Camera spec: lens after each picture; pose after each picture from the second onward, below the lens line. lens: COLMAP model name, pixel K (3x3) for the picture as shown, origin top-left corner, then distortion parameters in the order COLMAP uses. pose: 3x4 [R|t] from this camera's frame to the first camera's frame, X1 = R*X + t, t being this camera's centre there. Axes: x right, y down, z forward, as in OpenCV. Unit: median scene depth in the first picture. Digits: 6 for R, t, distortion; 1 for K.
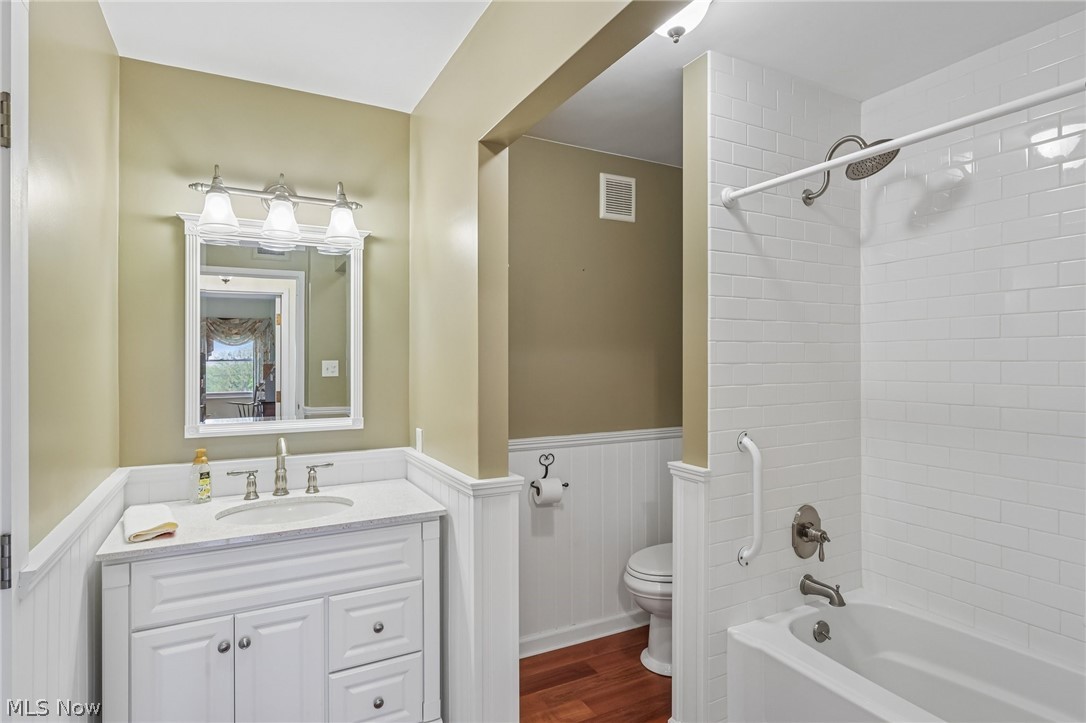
lens RADIAL K [[576.2, 0, 539.1], [0, 576.2, 363.2], [0, 0, 1]] dist [-0.030673, -0.001682]
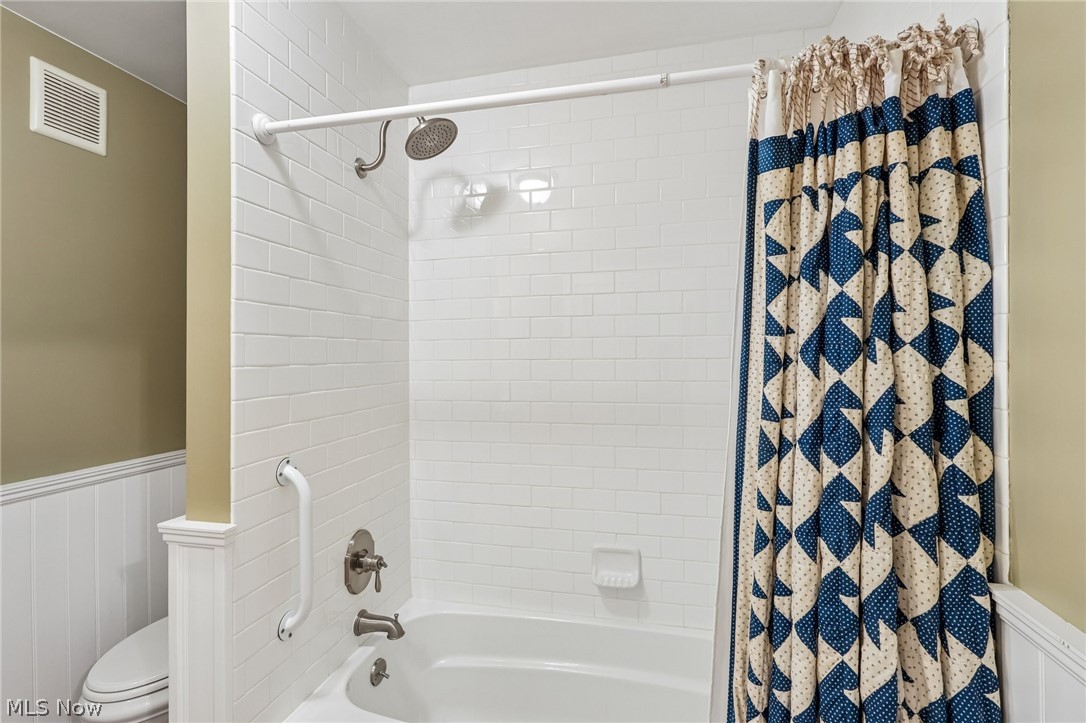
lens RADIAL K [[503.0, 0, 535.0], [0, 503.0, 359.8], [0, 0, 1]] dist [-0.001971, 0.000908]
pose [[0.662362, -0.003585, 0.749175, 0.081329], [-0.001609, 0.999979, 0.006208, -0.009951], [-0.749182, -0.005317, 0.662343, 0.312559]]
